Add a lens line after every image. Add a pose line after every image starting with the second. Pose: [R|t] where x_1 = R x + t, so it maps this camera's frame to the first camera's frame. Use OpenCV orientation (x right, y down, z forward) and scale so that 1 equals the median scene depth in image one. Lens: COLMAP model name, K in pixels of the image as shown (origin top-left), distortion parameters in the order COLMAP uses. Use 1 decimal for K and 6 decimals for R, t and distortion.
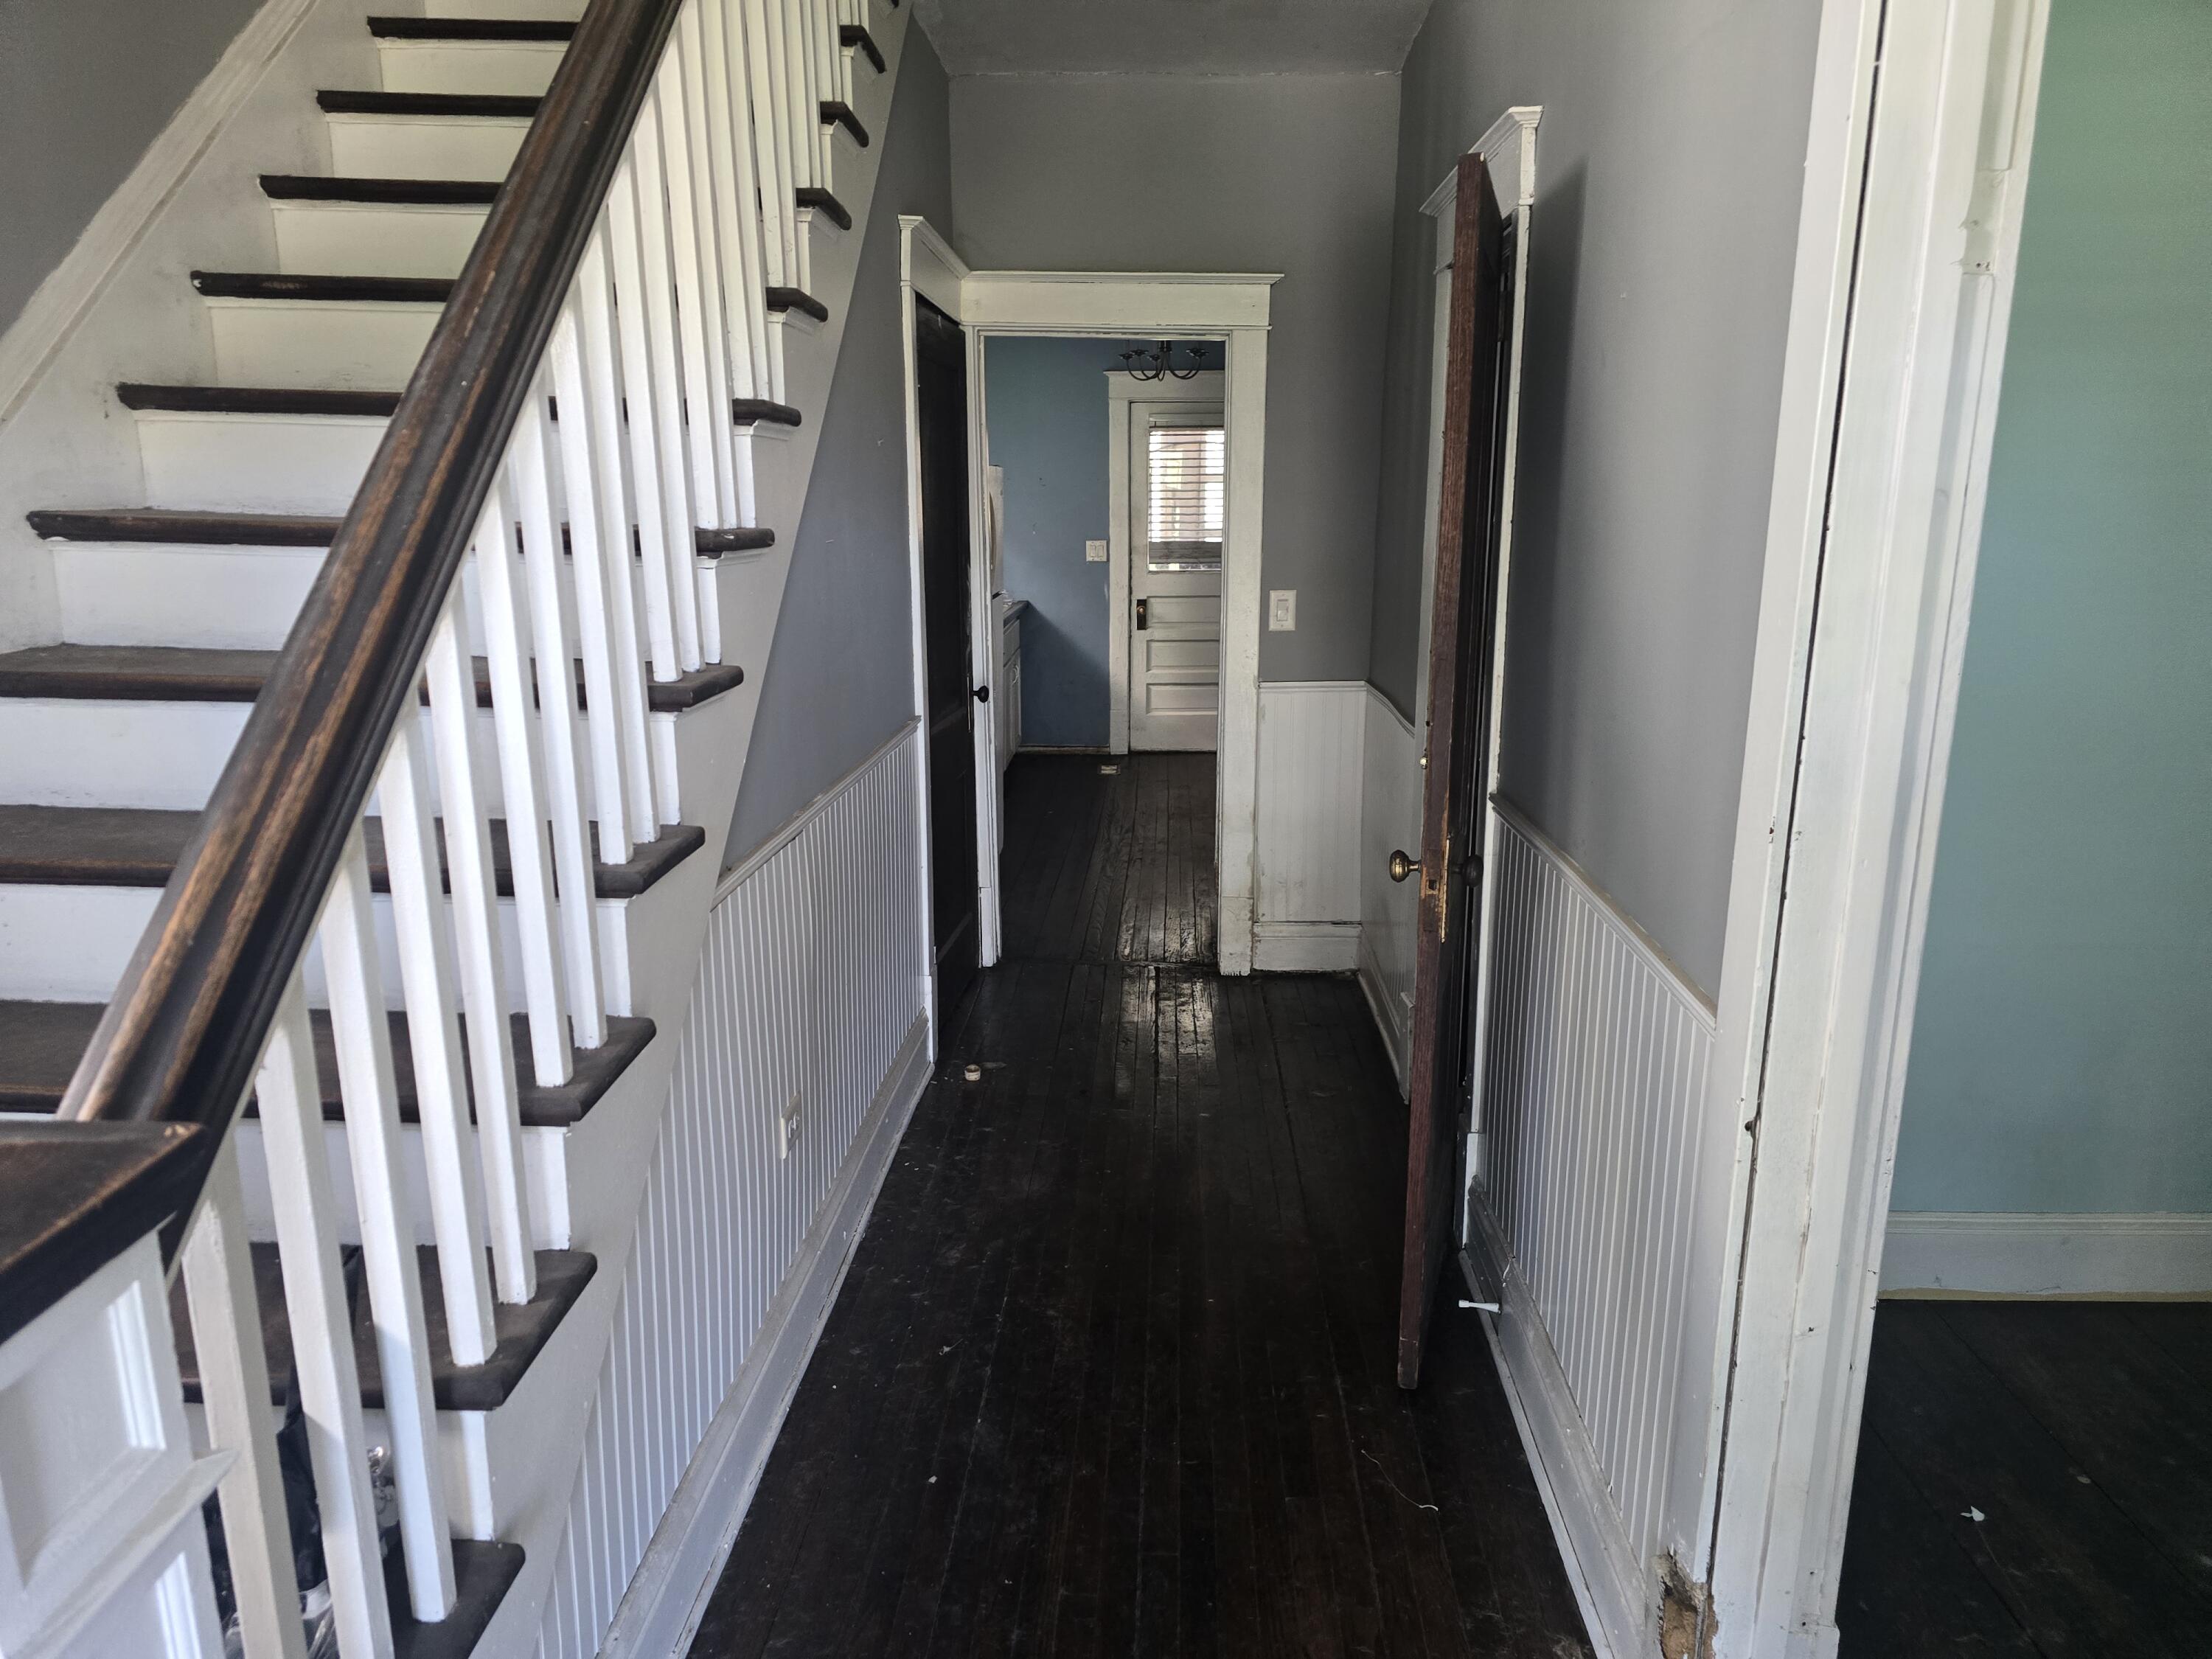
lens RADIAL K [[1479.7, 0, 1104.6], [0, 1479.7, 833.9], [0, 0, 1]] dist [0.058207, -0.051952]
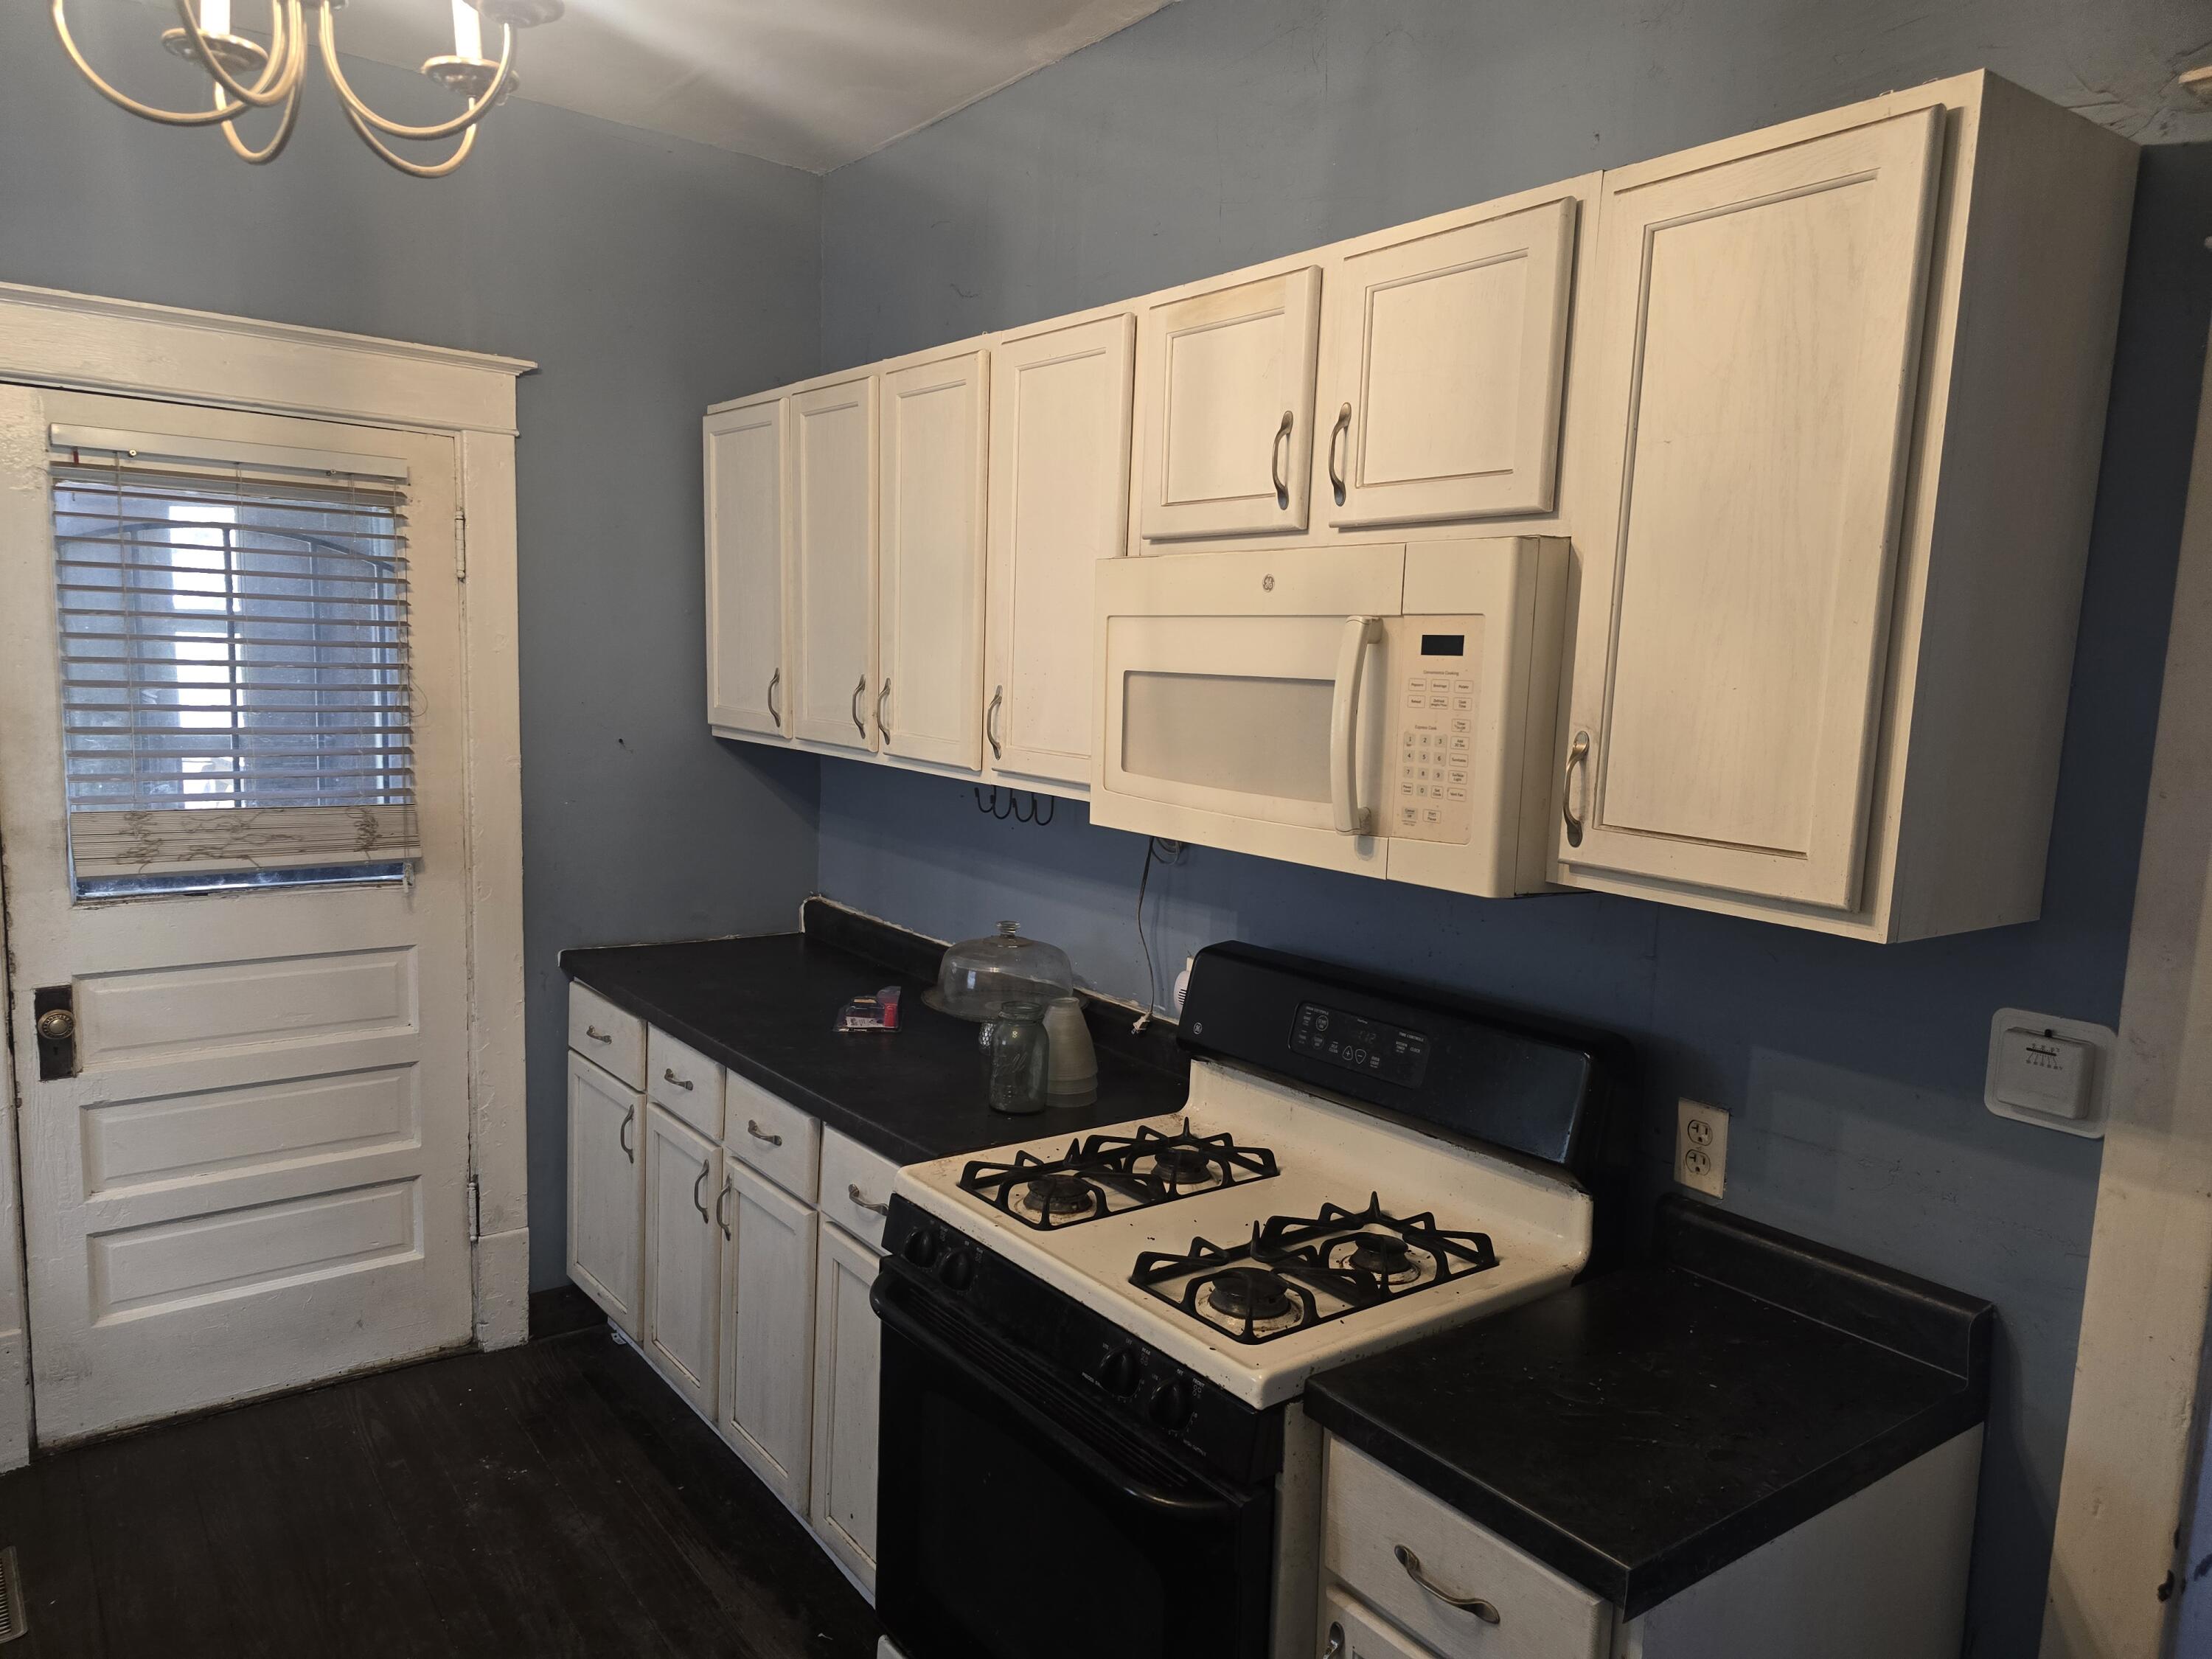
lens RADIAL K [[1479.7, 0, 1099.3], [0, 1479.7, 850.0], [0, 0, 1]] dist [0.058207, -0.051952]
pose [[0.768441, -0.051446, 0.637850, -0.006981], [0.113581, 0.991902, -0.056832, -0.142667], [-0.629761, 0.116120, 0.768061, 0.599652]]
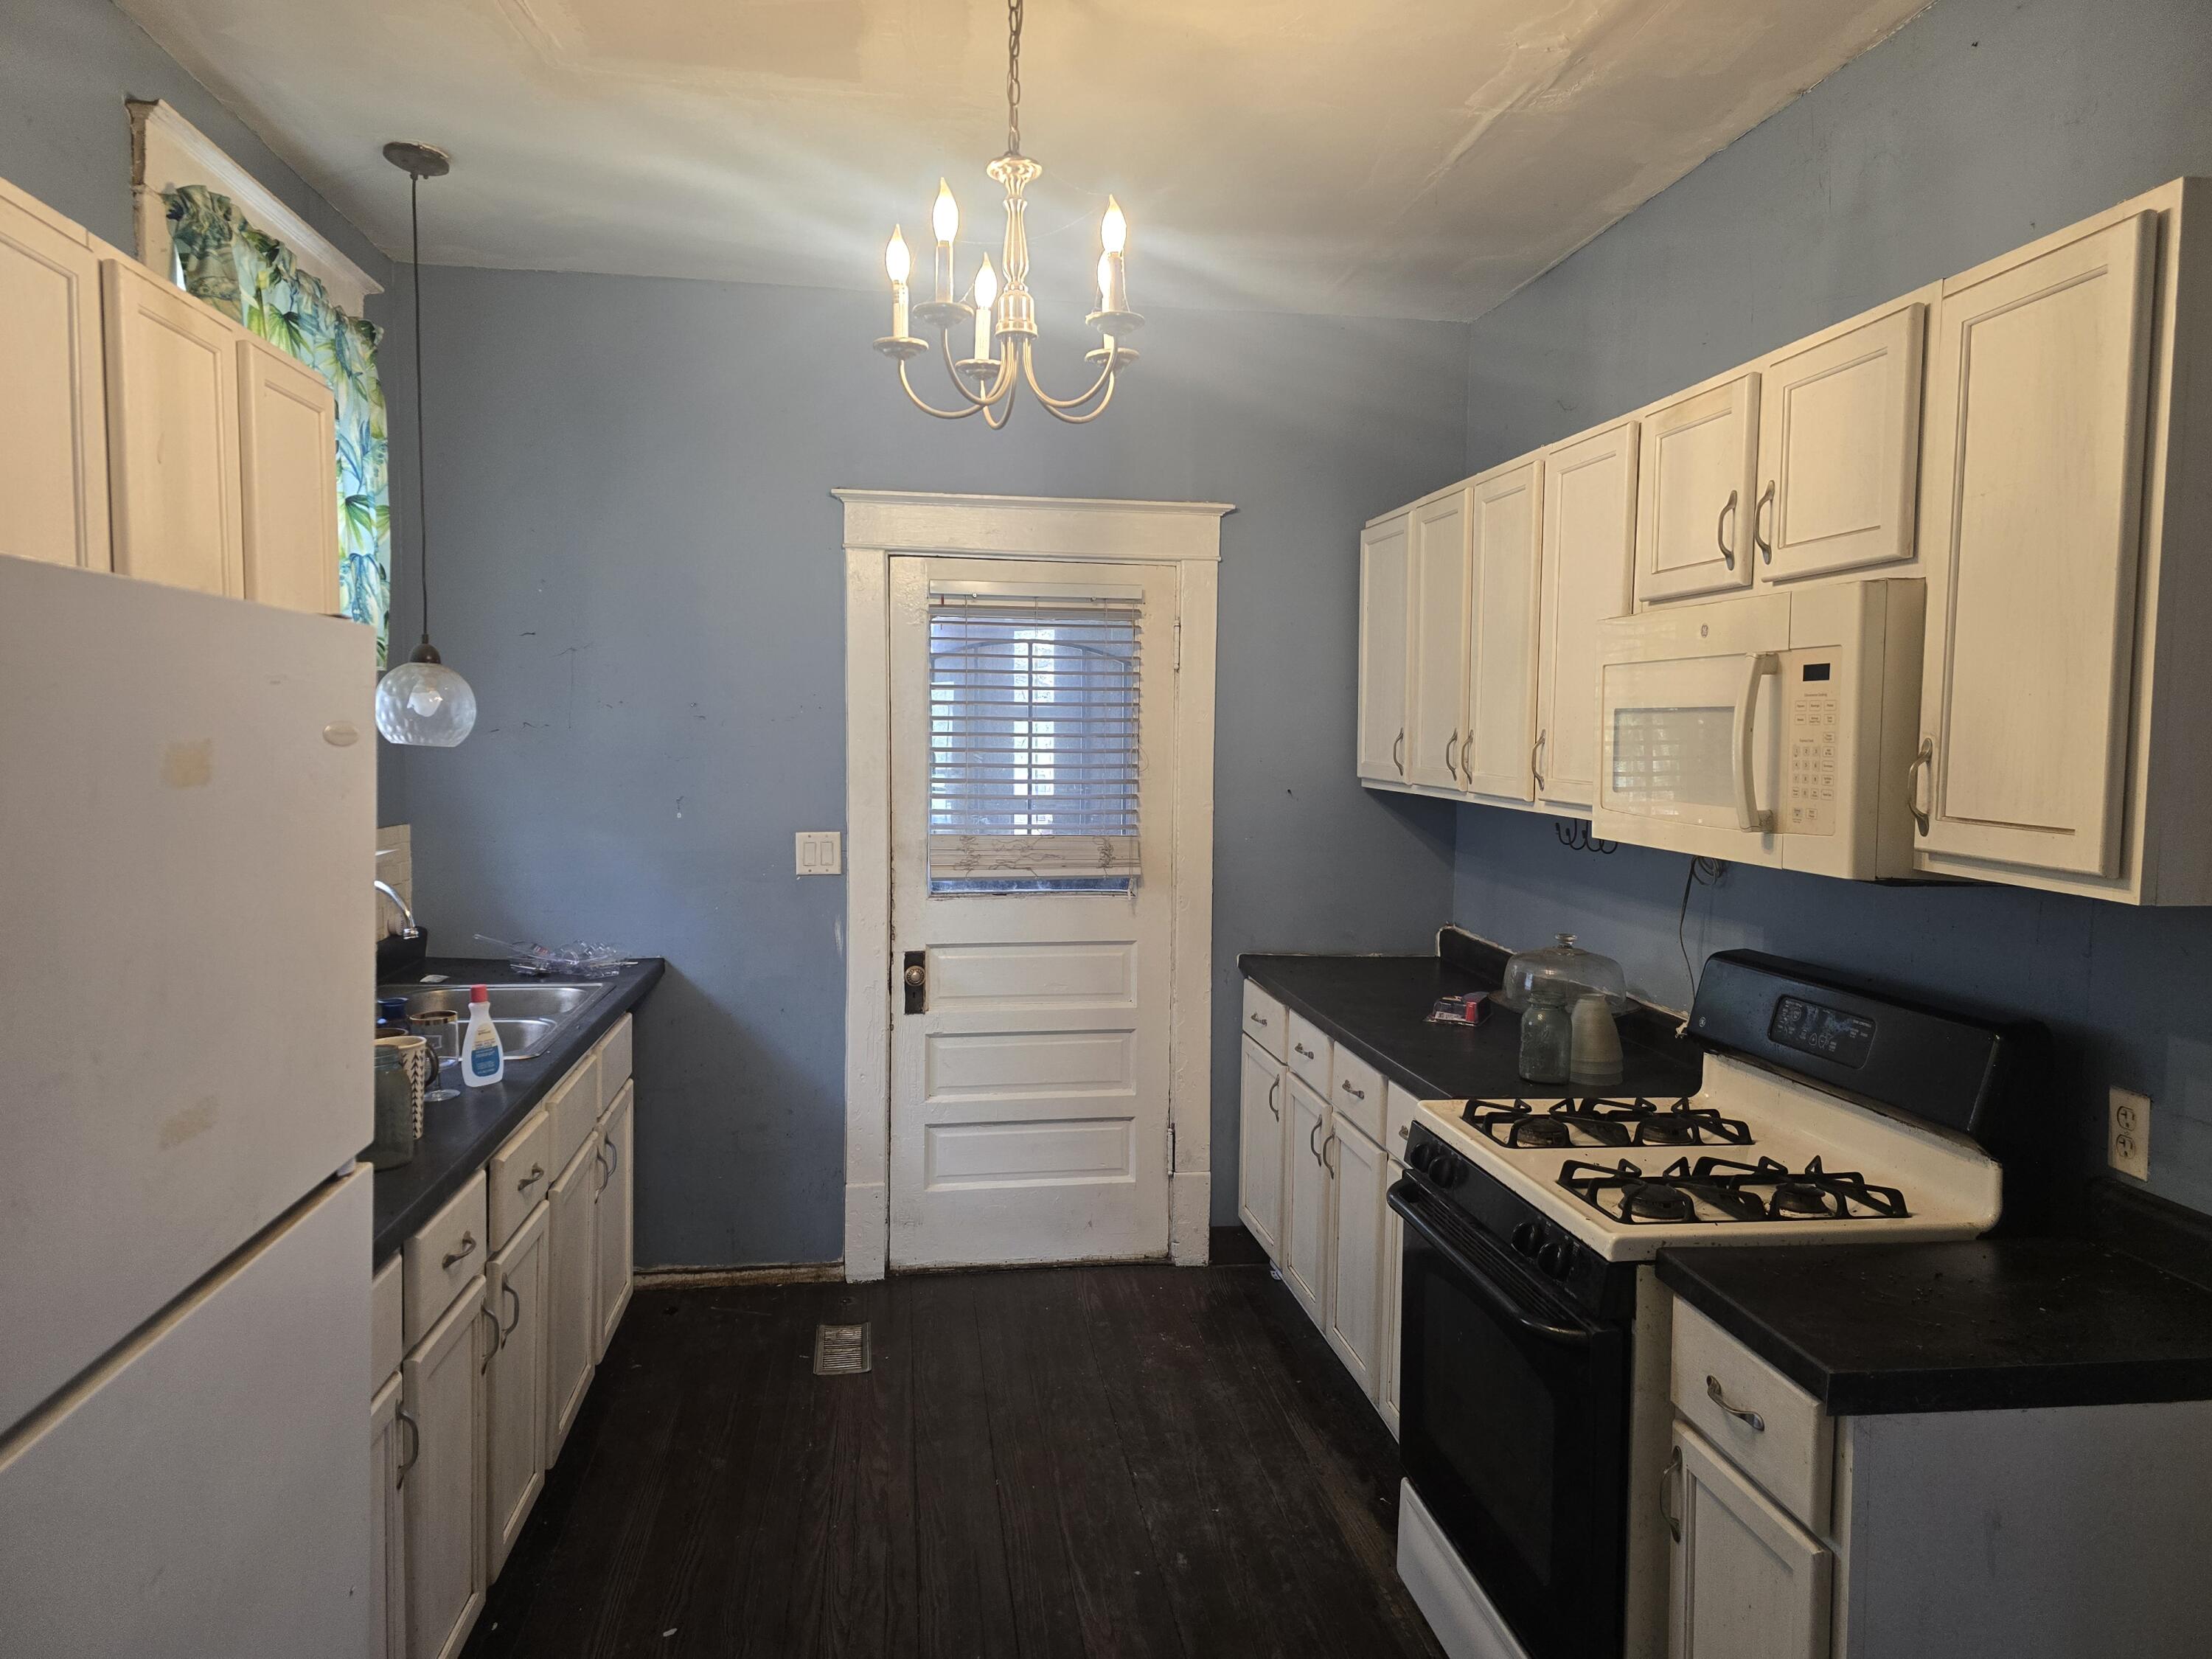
lens RADIAL K [[1479.7, 0, 1111.1], [0, 1479.7, 822.8], [0, 0, 1]] dist [0.058207, -0.051952]
pose [[0.982929, 0.002242, 0.183971, -0.000796], [0.029785, 0.984797, -0.171138, -0.114556], [-0.181558, 0.173696, 0.967919, 0.512835]]
